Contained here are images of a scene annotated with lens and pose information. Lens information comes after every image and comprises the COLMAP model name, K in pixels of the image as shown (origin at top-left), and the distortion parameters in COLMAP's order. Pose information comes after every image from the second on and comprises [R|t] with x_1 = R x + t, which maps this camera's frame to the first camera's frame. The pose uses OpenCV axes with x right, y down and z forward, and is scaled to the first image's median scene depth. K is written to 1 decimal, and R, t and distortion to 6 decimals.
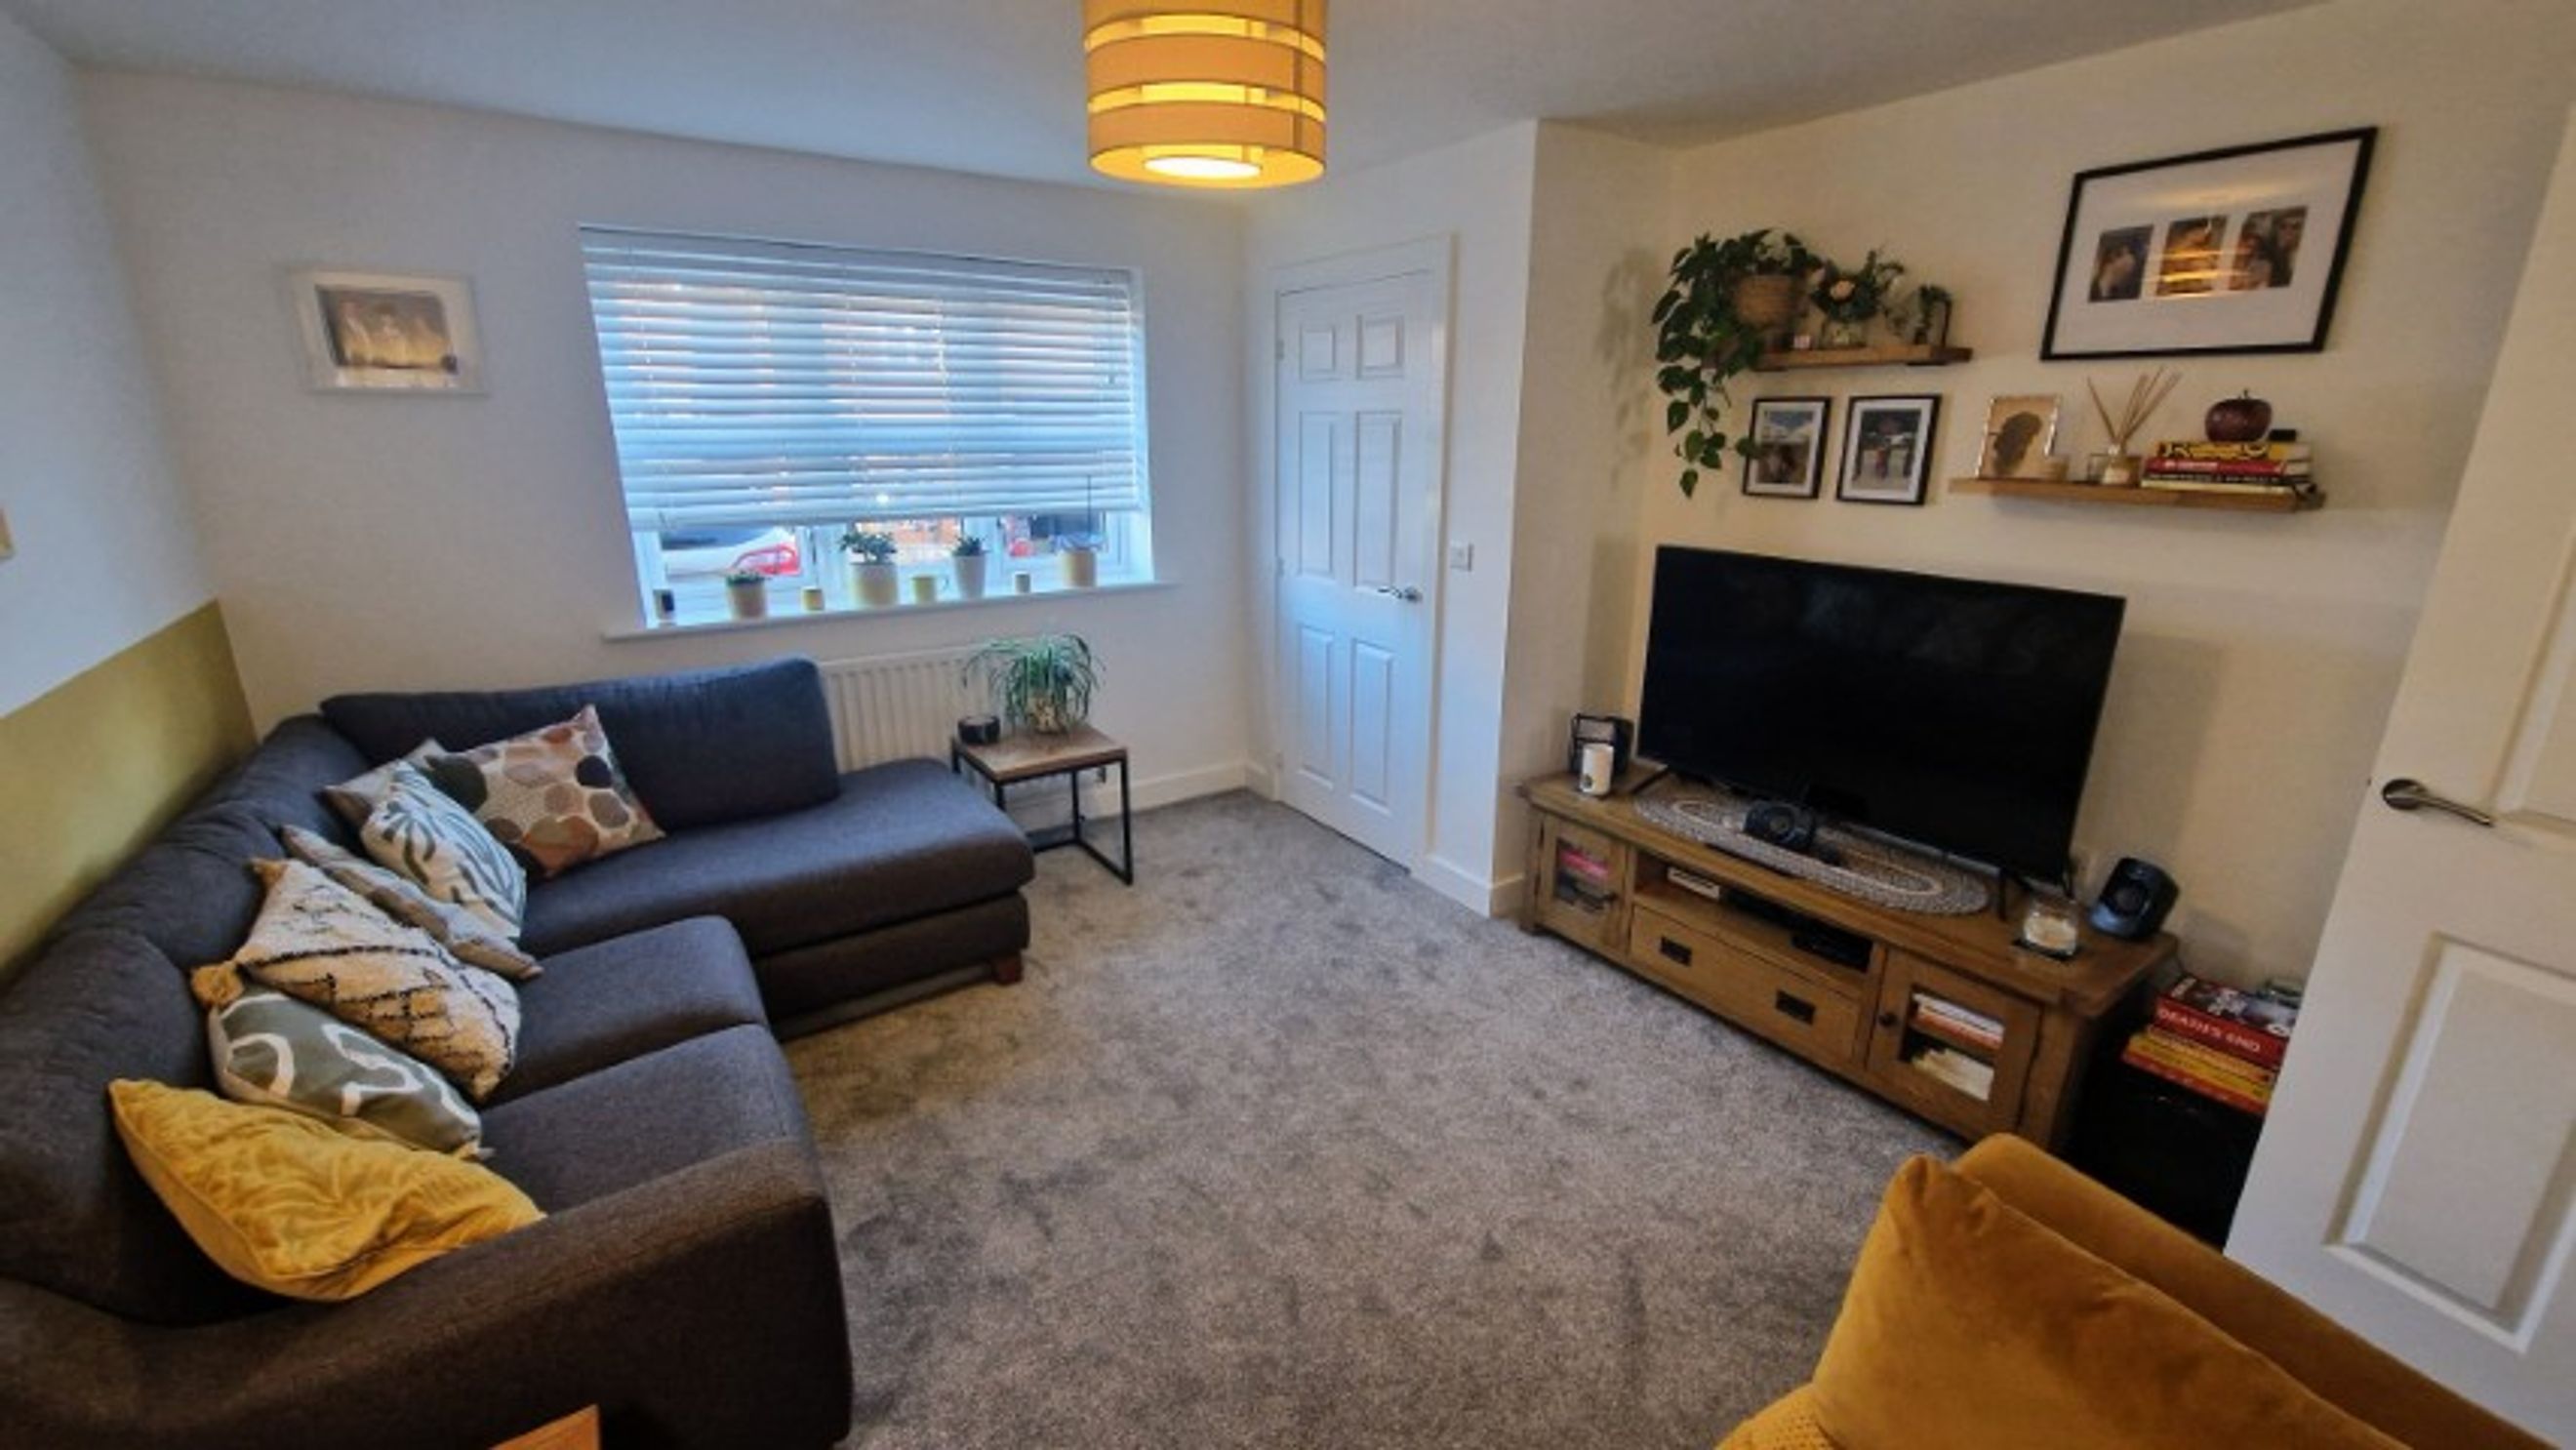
lens RADIAL K [[1042.0, 0, 1291.0], [0, 1042.0, 719.5], [0, 0, 1]] dist [0.000191, -0.000084]
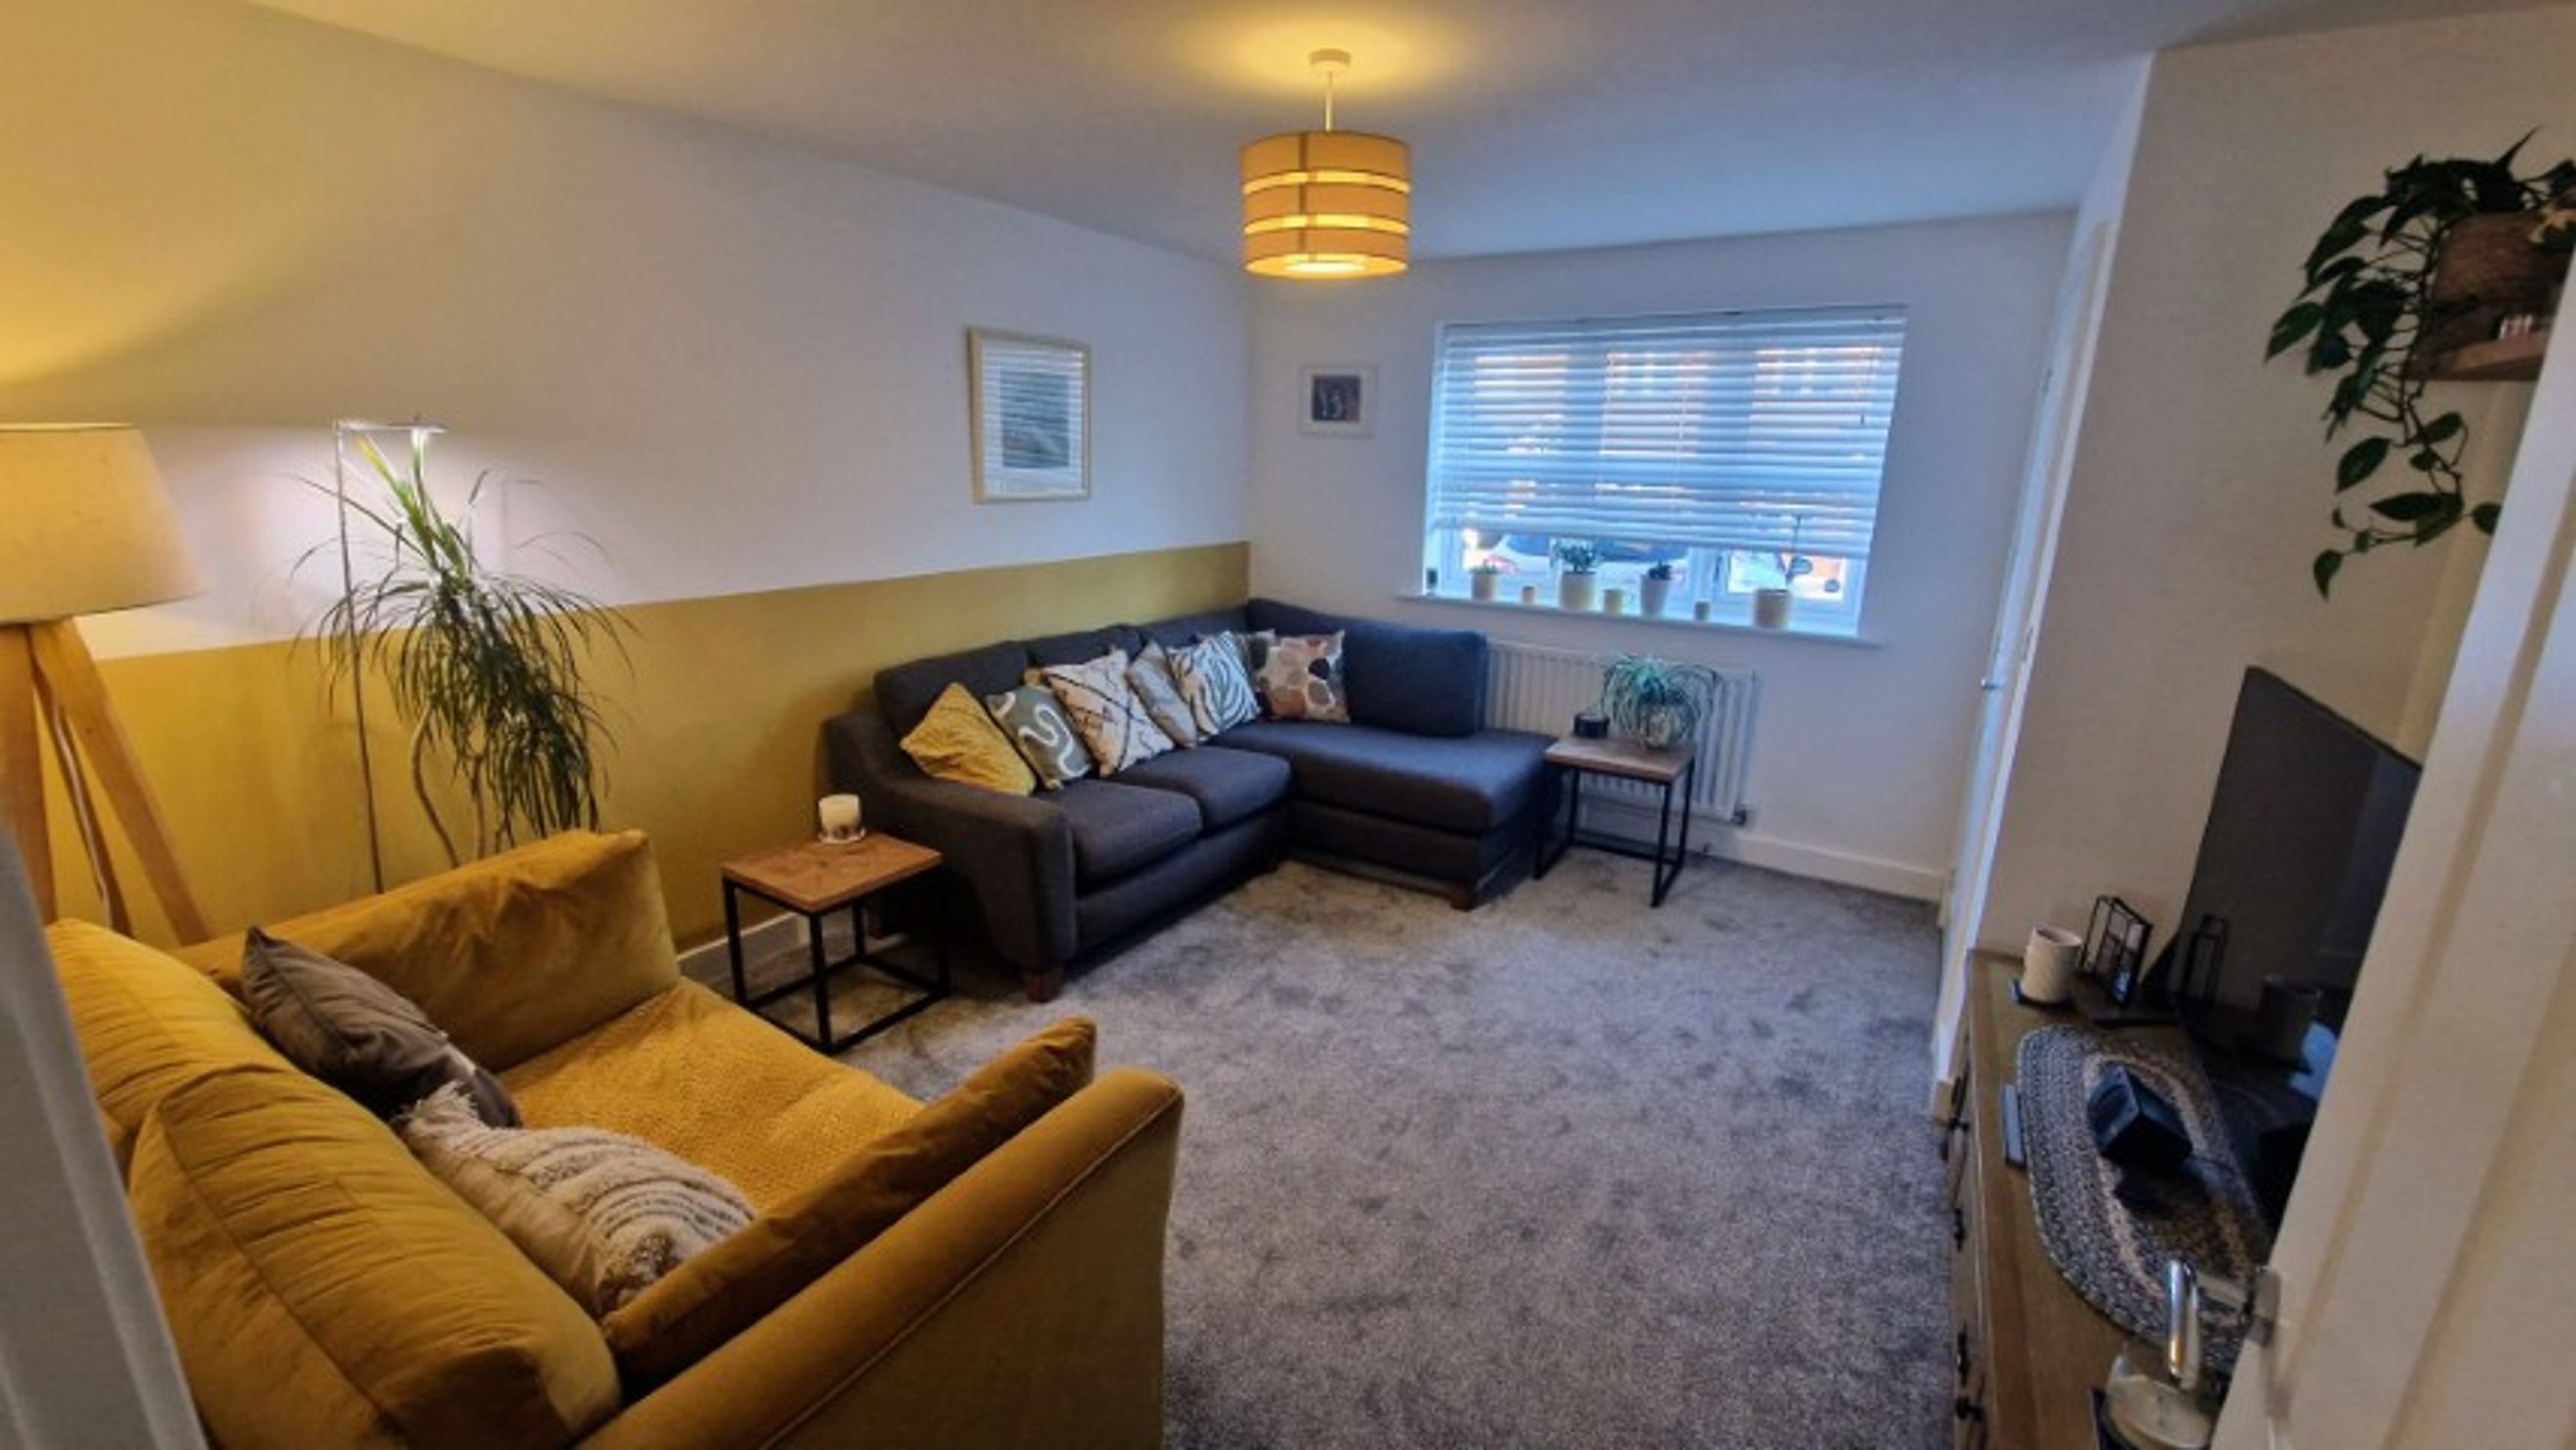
lens RADIAL K [[1042.0, 0, 1291.0], [0, 1042.0, 719.5], [0, 0, 1]] dist [0.000191, -0.000084]
pose [[0.413972, 0.234737, -0.879503, 0.681756], [-0.275531, 0.953169, 0.124708, -0.056502], [0.867588, 0.190705, 0.459263, 0.227784]]
